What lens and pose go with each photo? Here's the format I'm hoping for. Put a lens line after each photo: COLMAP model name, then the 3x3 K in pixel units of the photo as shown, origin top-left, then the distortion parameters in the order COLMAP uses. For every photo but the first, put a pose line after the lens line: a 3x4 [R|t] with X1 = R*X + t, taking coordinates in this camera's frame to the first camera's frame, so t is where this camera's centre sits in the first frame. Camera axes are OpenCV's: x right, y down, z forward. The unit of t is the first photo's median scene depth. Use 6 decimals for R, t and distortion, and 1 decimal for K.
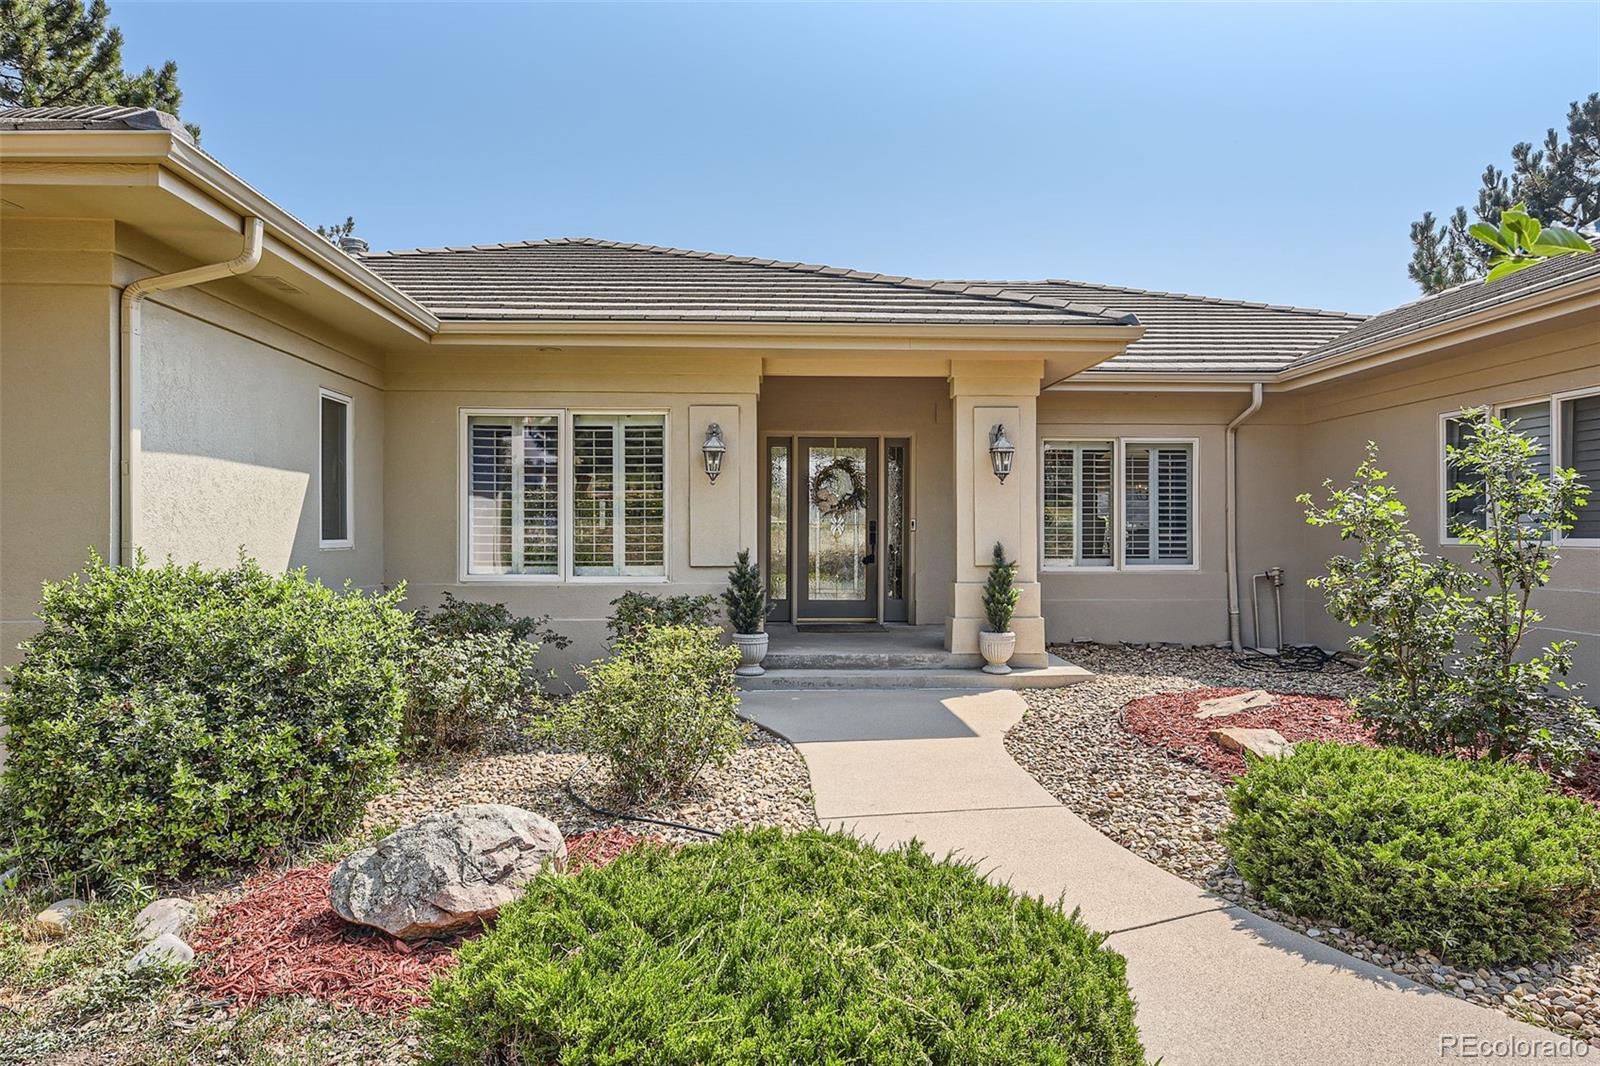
lens RADIAL K [[967.2, 0, 796.2], [0, 967.2, 537.1], [0, 0, 1]] dist [0.001959, -0.000817]
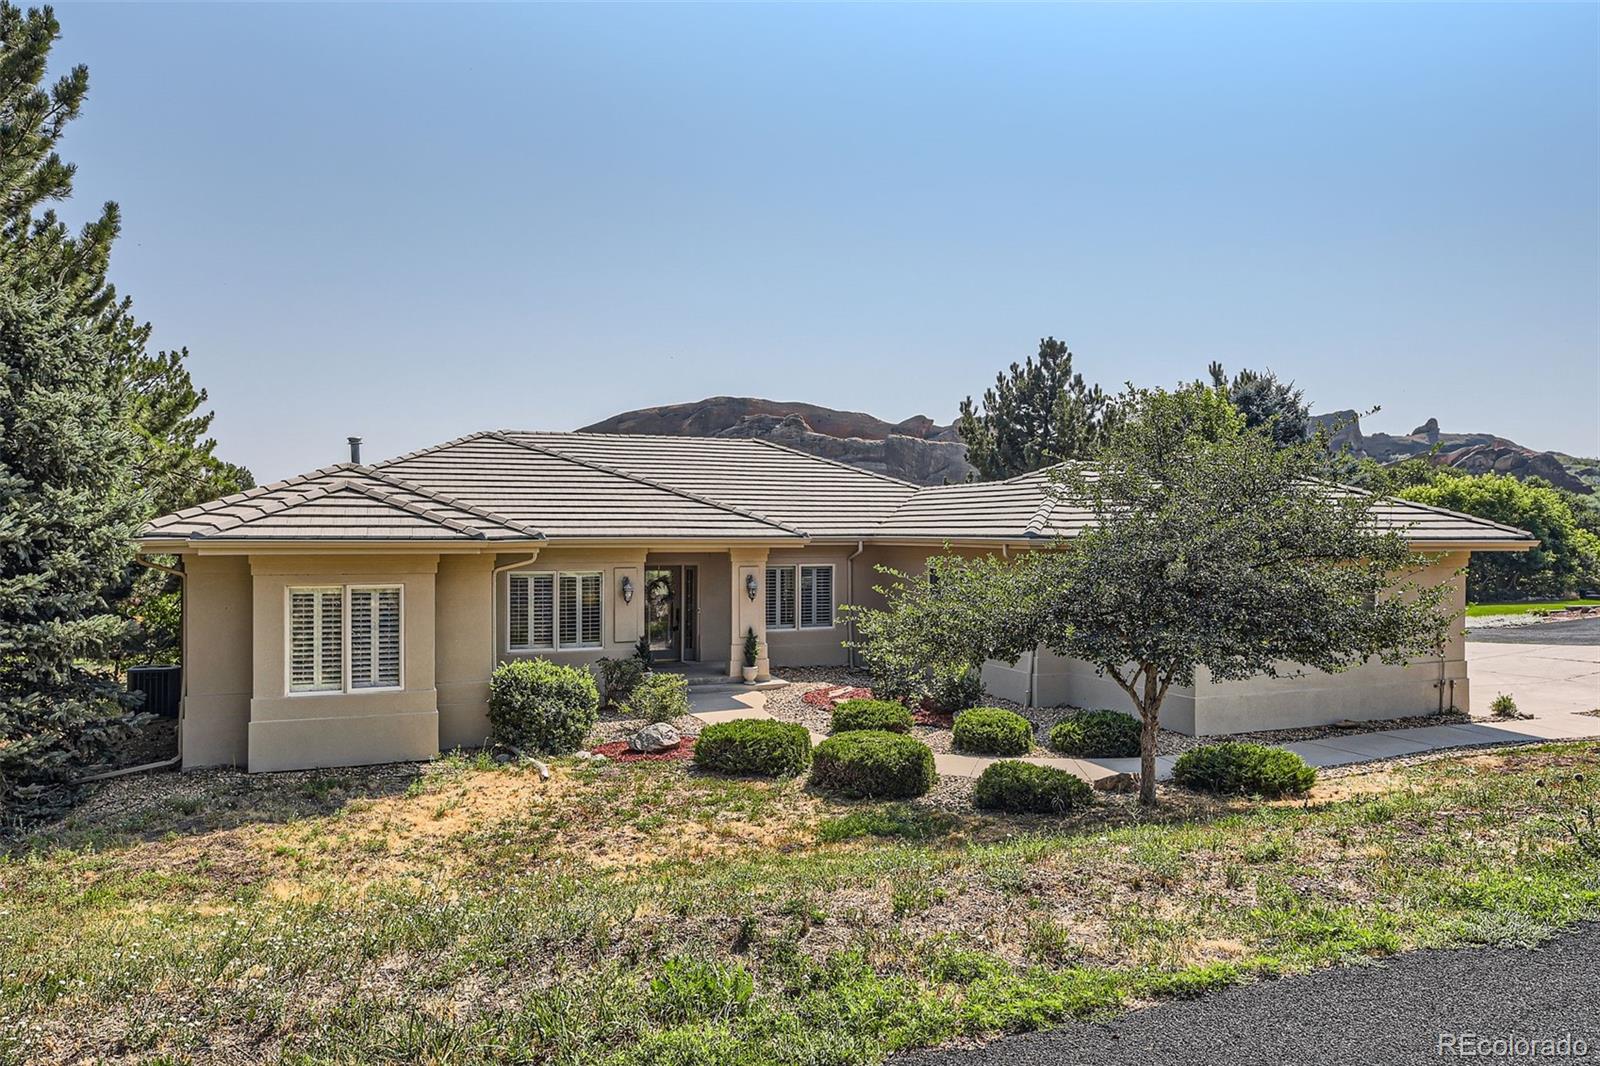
lens RADIAL K [[1107.7, 0, 799.1], [0, 1107.7, 531.2], [0, 0, 1]] dist [0.002095, 0.000190]
pose [[0.943696, -0.002014, 0.330808, -0.543259], [0.001371, 0.999997, 0.002177, -0.224666], [-0.330811, -0.001601, 0.943696, -1.497189]]
